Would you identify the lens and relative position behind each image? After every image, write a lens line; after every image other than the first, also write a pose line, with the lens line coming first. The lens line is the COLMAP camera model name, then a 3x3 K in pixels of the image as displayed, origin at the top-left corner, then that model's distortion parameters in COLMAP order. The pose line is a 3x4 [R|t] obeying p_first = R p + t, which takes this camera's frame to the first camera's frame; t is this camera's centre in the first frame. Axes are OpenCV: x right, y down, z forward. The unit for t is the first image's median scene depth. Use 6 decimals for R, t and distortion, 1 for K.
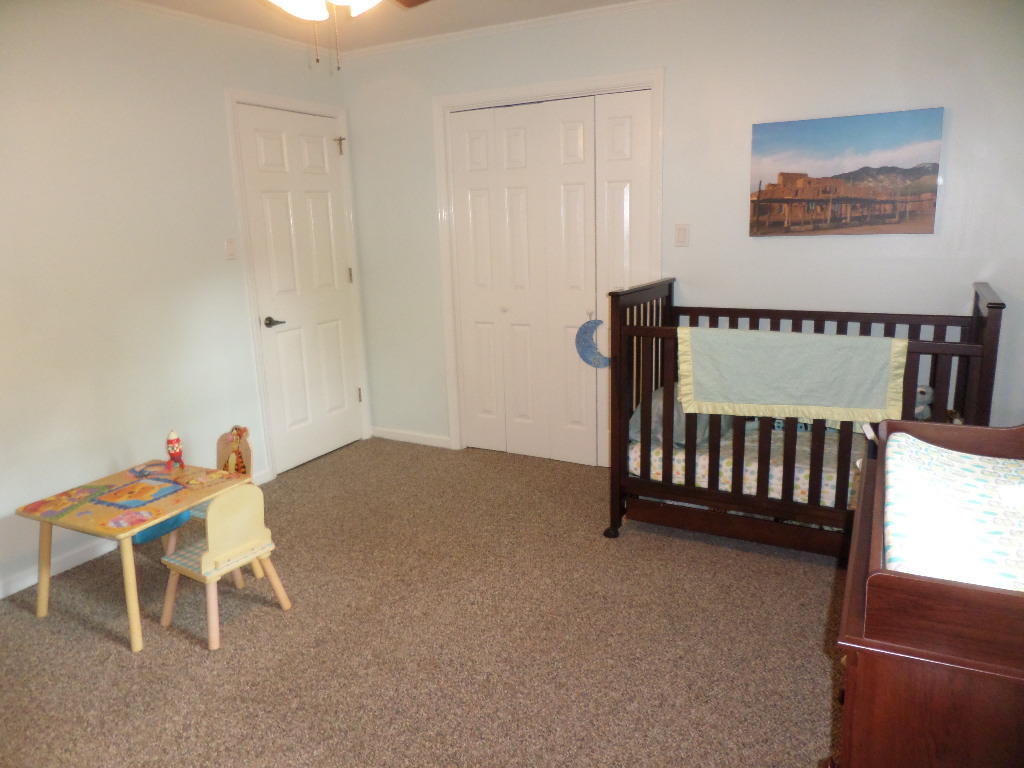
lens RADIAL K [[716.7, 0, 512.0], [0, 716.7, 384.0], [0, 0, 1]] dist [-0.024182, -0.002471]
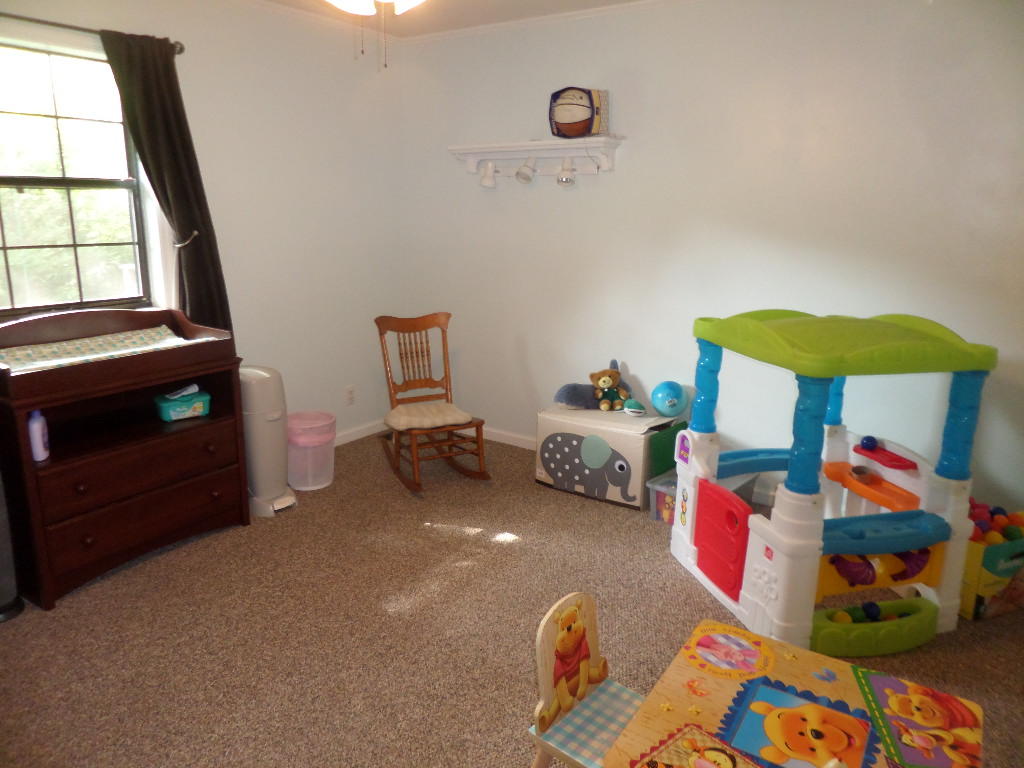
lens RADIAL K [[716.7, 0, 512.0], [0, 716.7, 384.0], [0, 0, 1]] dist [-0.024182, -0.002471]
pose [[-0.993215, -0.006908, 0.116089, -0.394861], [0.046750, 0.890308, 0.452954, -0.330503], [-0.106484, 0.455307, -0.883944, 1.434294]]
